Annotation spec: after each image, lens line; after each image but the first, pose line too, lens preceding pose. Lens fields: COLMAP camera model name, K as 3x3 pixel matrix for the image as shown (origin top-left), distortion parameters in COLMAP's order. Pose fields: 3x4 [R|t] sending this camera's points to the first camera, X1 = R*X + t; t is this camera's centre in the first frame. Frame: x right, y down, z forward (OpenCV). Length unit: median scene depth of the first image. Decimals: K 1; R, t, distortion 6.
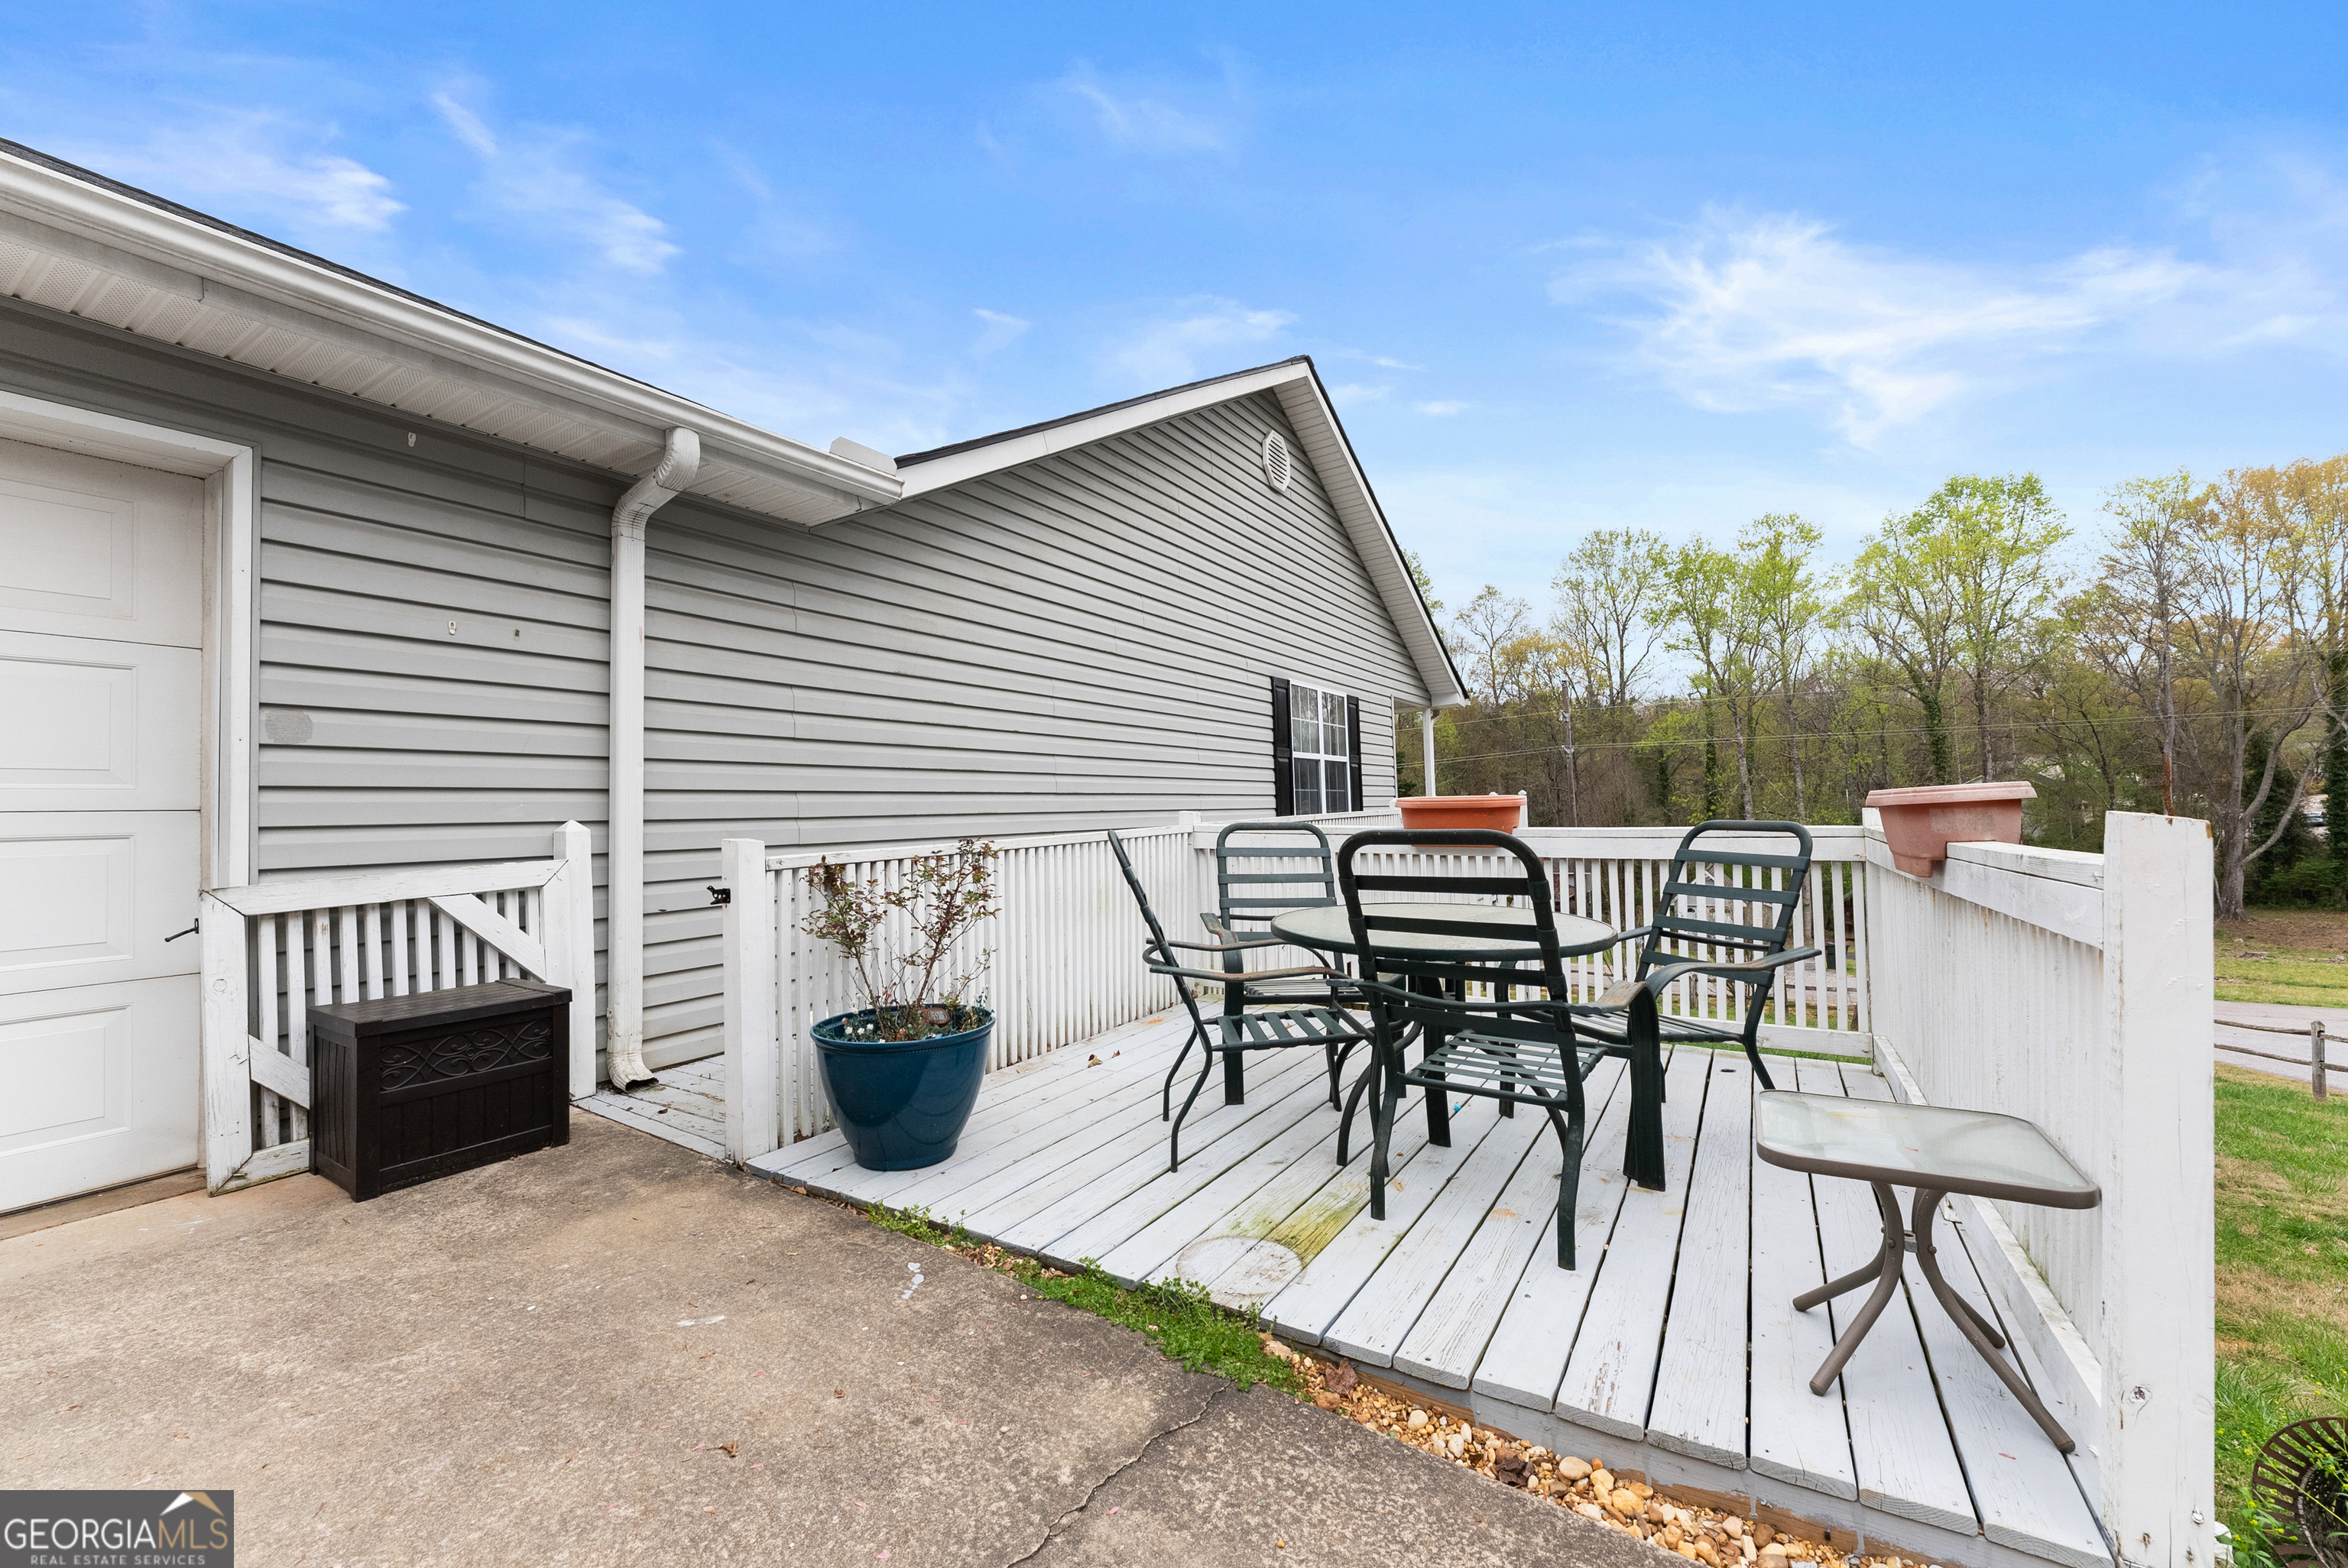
lens RADIAL K [[950.0, 0, 1171.6], [0, 950.0, 787.4], [0, 0, 1]] dist [-0.002937, -0.000190]
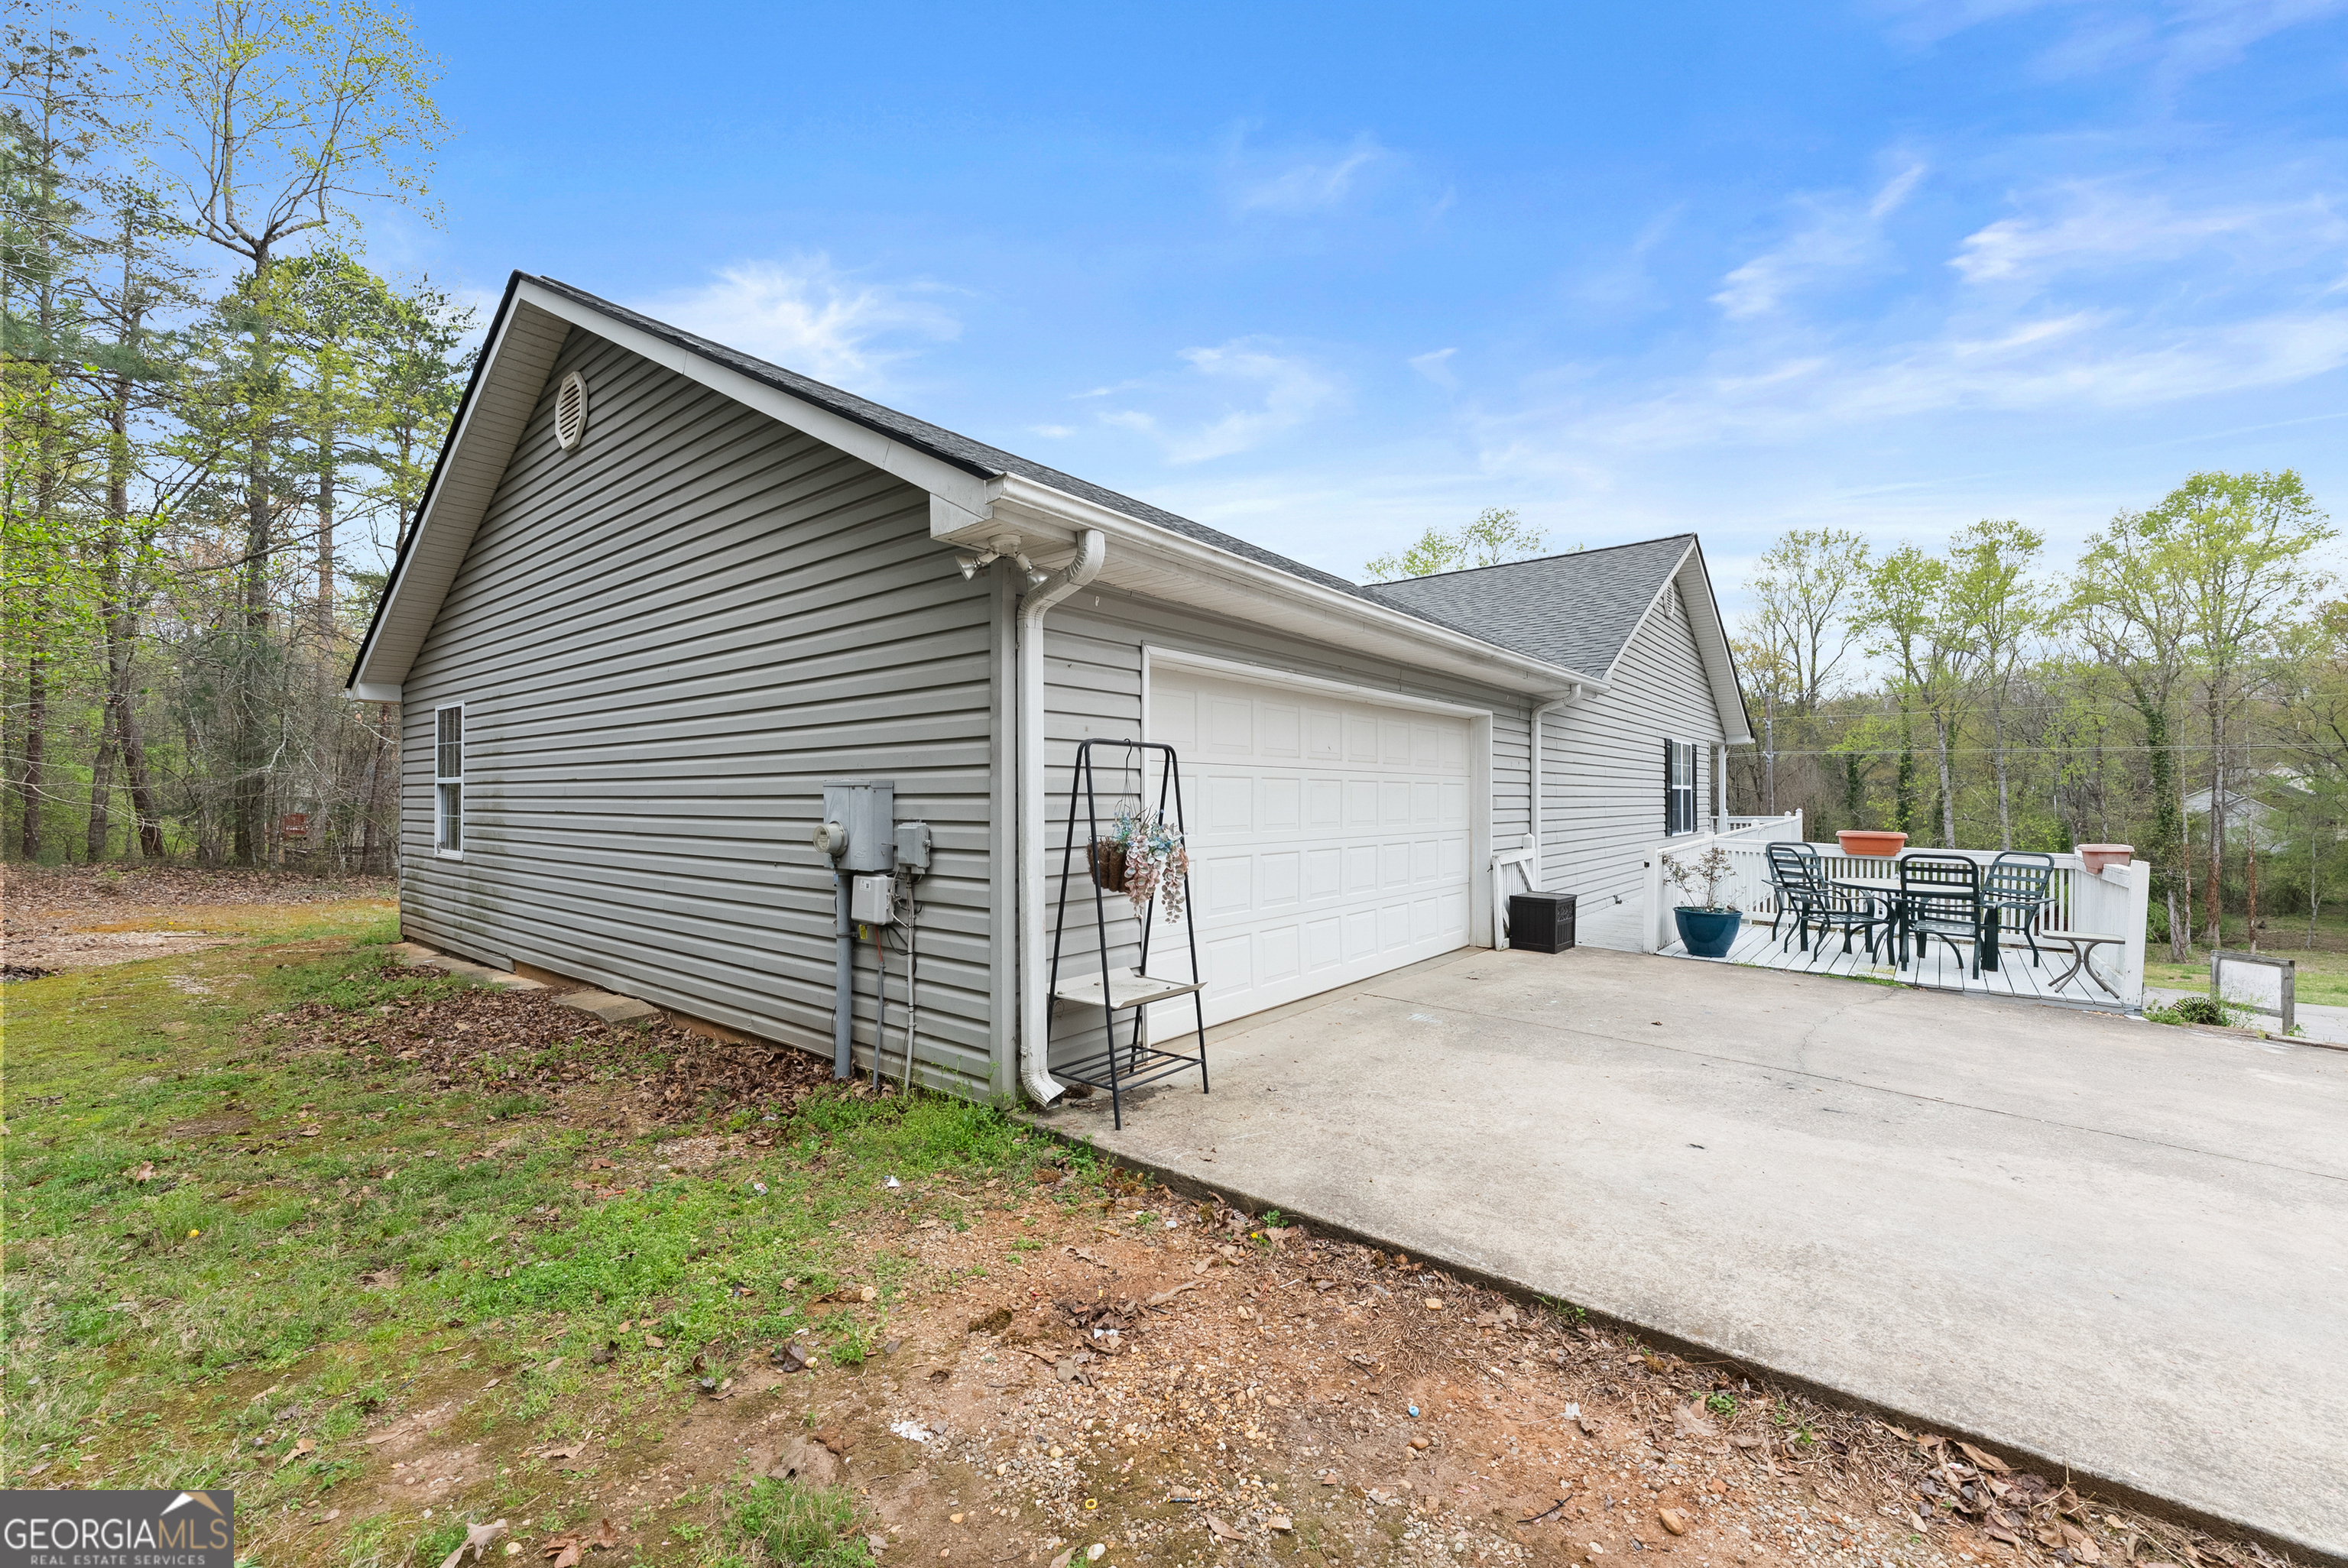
lens RADIAL K [[950.0, 0, 1175.0], [0, 950.0, 792.6], [0, 0, 1]] dist [-0.002937, -0.000190]
pose [[0.991201, 0.031101, -0.128663, -0.065346], [-0.027646, 0.999210, 0.028554, -0.006429], [0.129450, -0.024746, 0.991277, -0.089043]]
